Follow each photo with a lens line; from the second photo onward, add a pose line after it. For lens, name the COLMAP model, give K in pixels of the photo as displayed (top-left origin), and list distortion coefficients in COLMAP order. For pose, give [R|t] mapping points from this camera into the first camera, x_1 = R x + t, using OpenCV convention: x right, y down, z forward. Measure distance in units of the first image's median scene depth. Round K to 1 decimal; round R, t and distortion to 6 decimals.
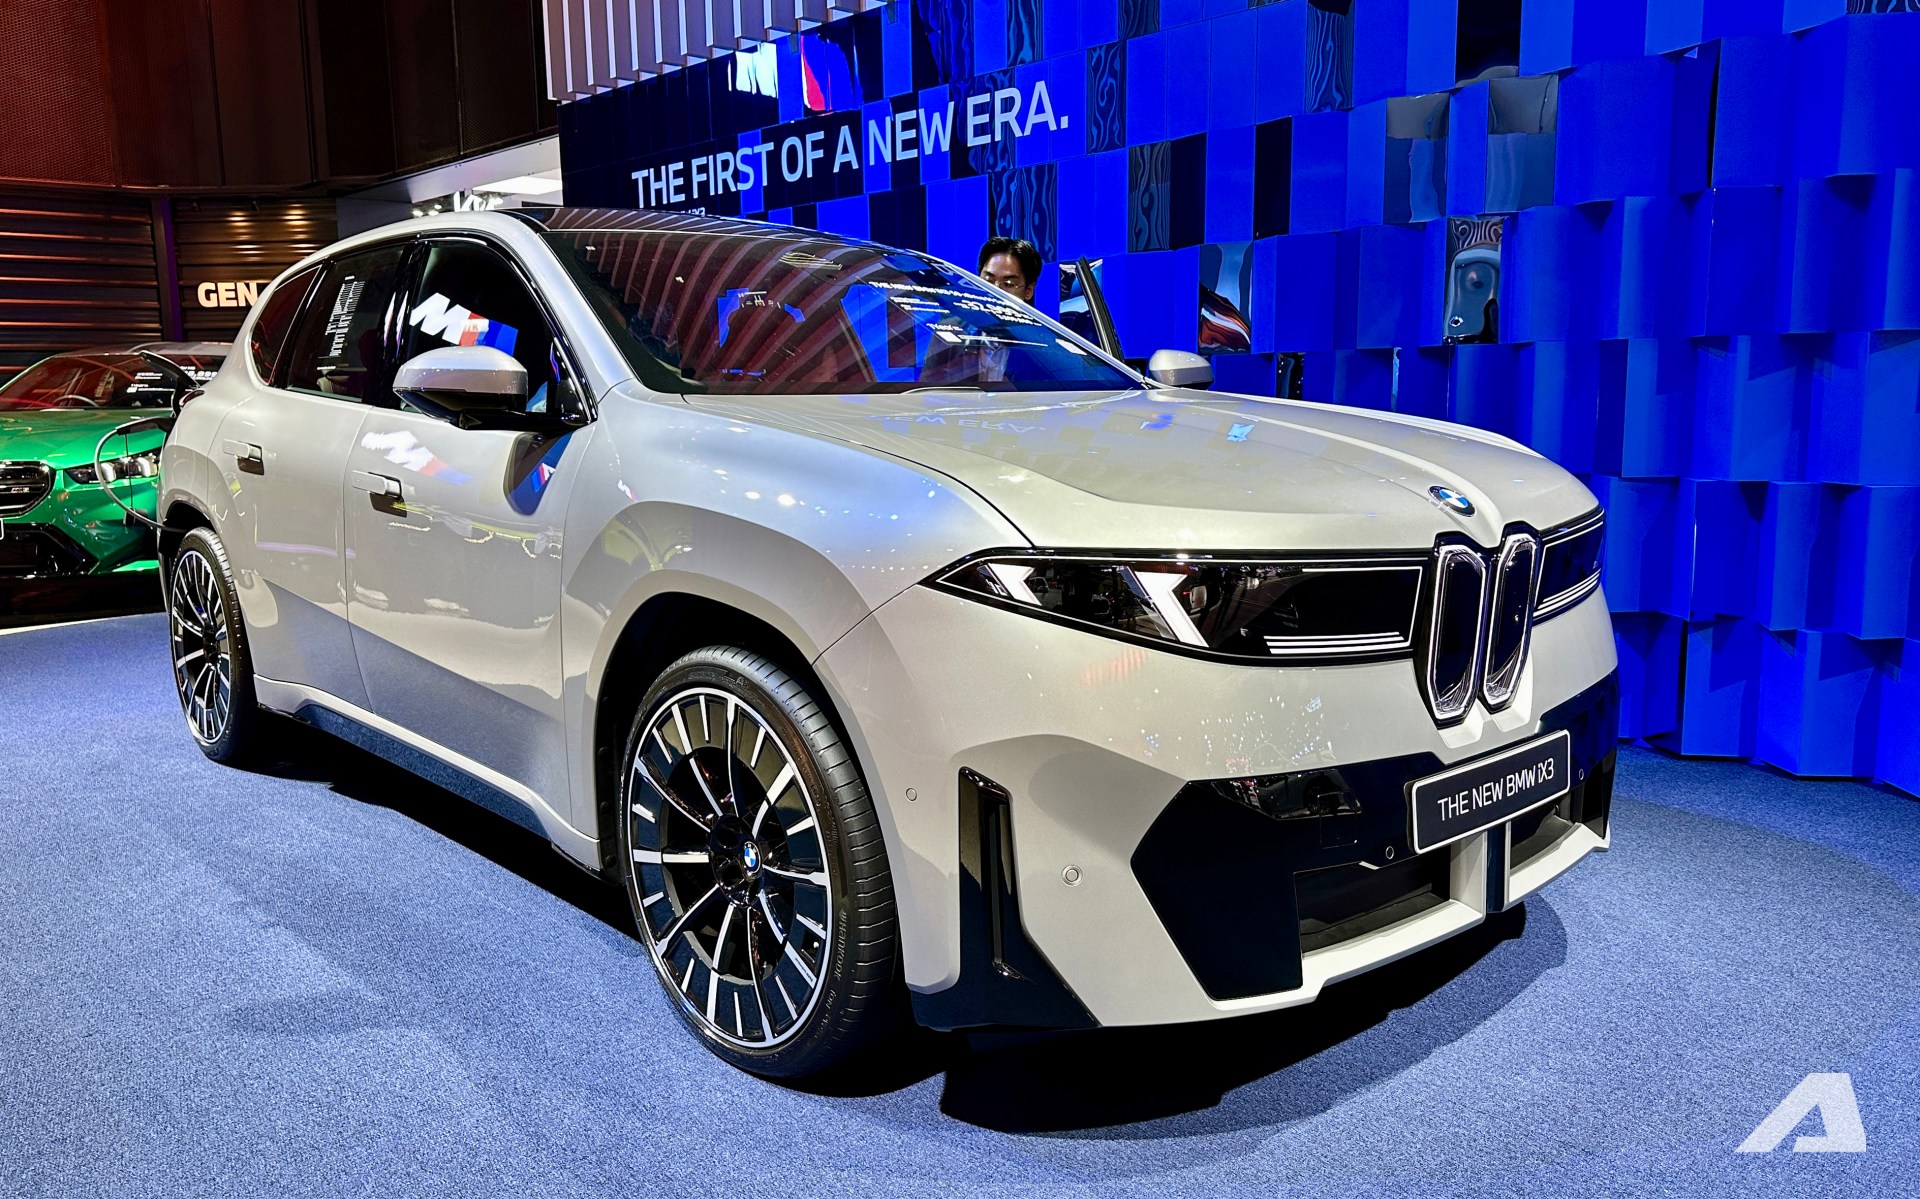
lens RADIAL K [[1406.3, 0, 964.9], [0, 1406.3, 615.7], [0, 0, 1]] dist [0.071340, -0.014138]
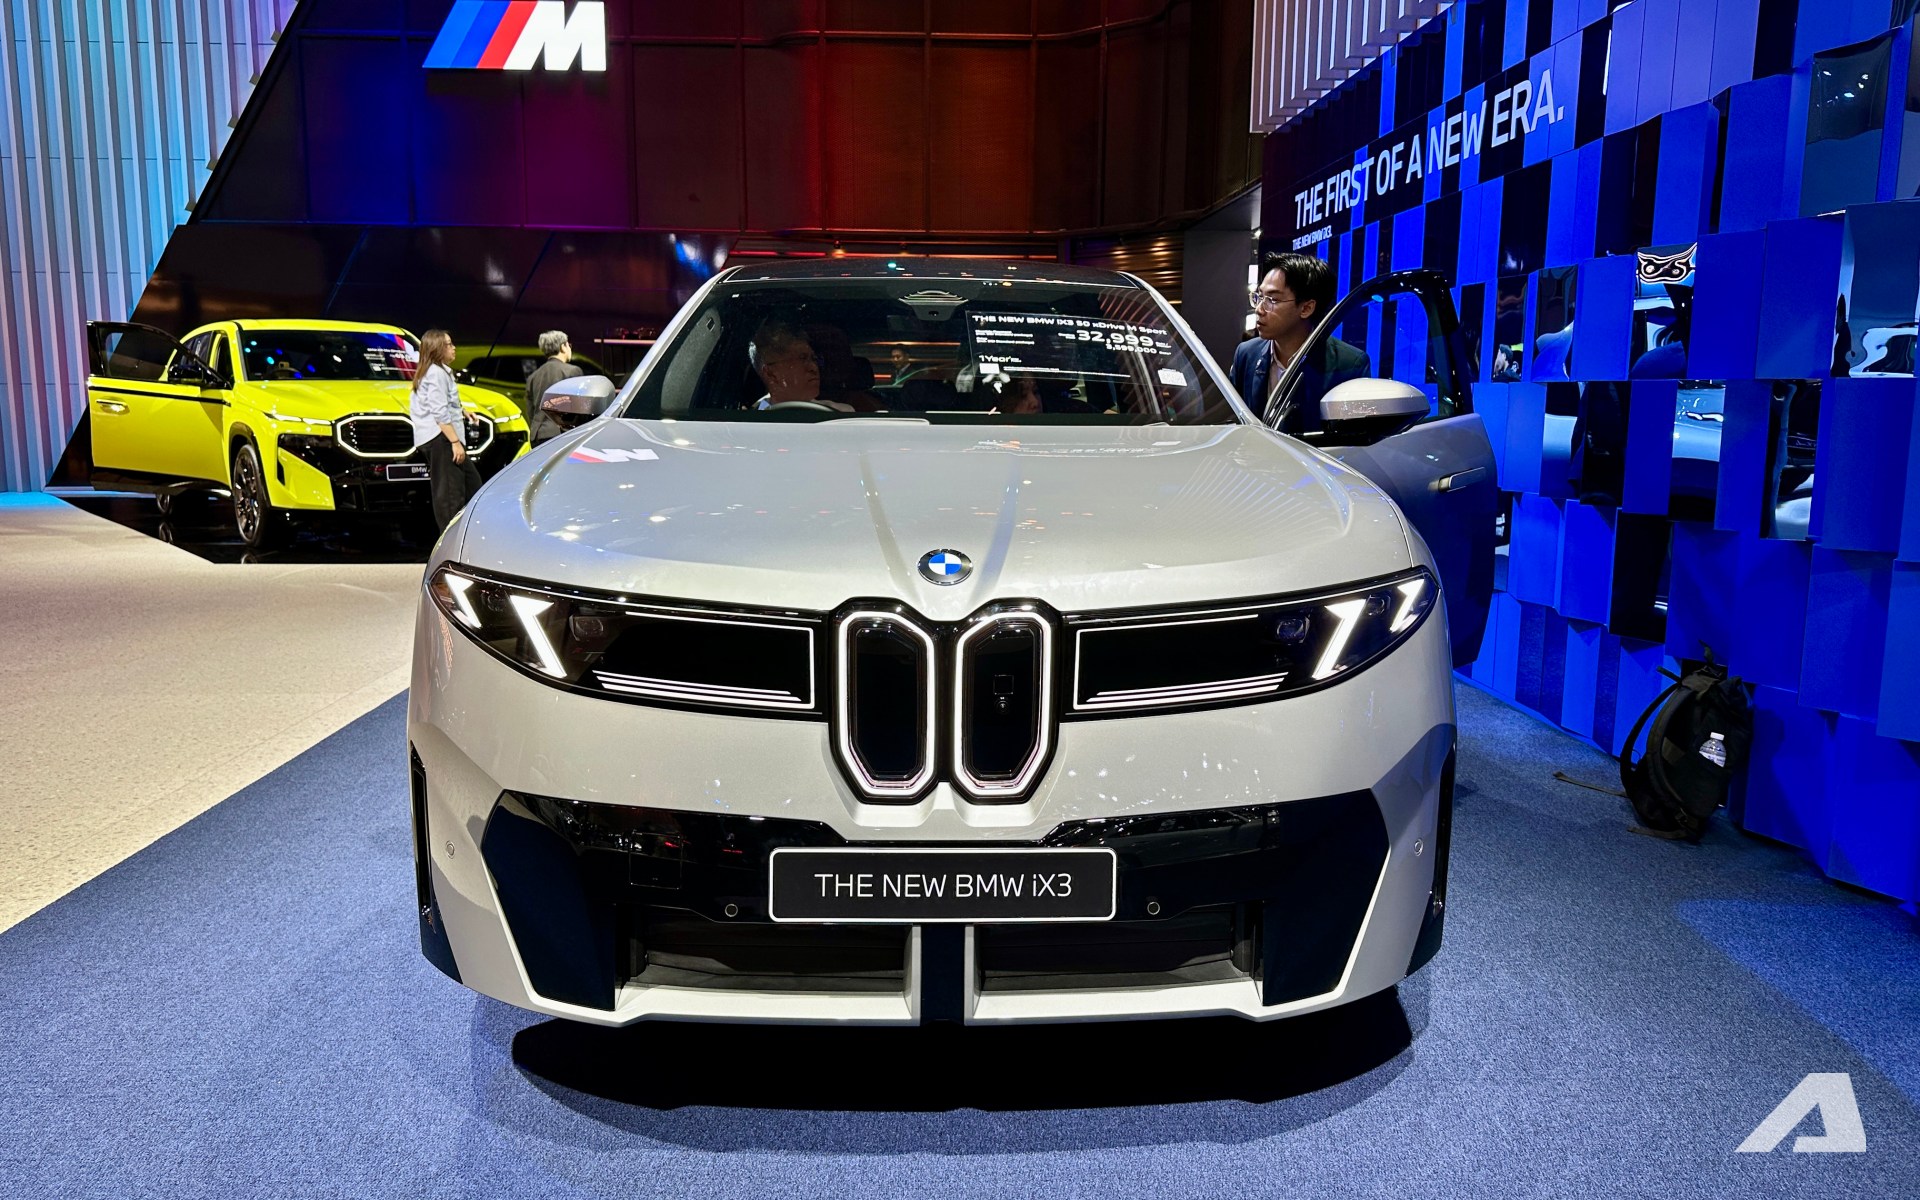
lens RADIAL K [[1339.6, 0, 969.6], [0, 1339.6, 590.9], [0, 0, 1]] dist [0.041108, -0.007830]
pose [[0.768989, 0.114116, -0.628994, 0.336888], [-0.119875, 0.992225, 0.033459, -0.035755], [0.627921, 0.049671, 0.776690, 0.123937]]
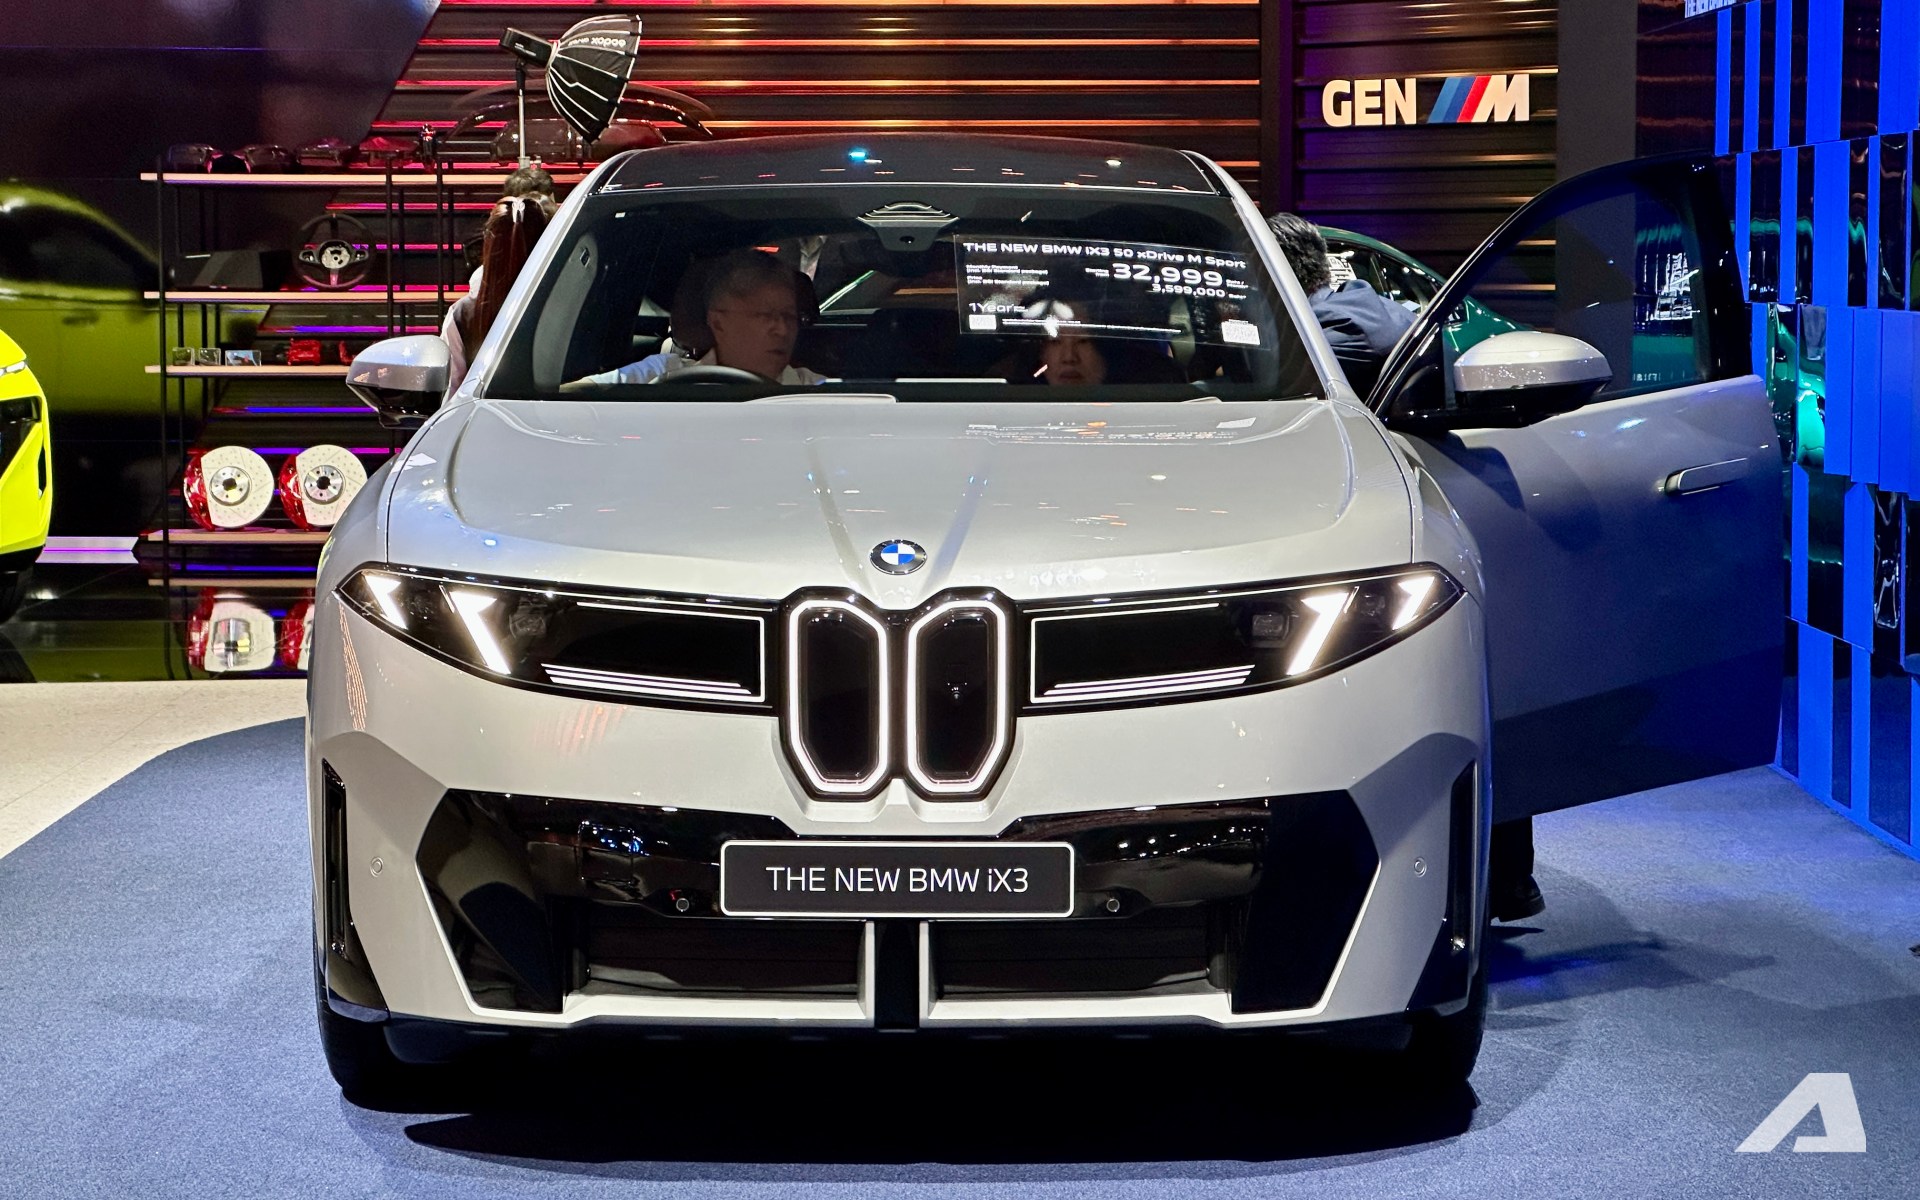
lens RADIAL K [[4118.9, 0, 963.3], [0, 4118.9, 597.7], [0, 0, 1]] dist [-0.217471, 0.000000]
pose [[0.747913, 0.068985, -0.660203, 0.779934], [-0.114532, 0.993080, -0.025980, 0.002918], [0.653842, 0.095045, 0.750638, -0.345105]]
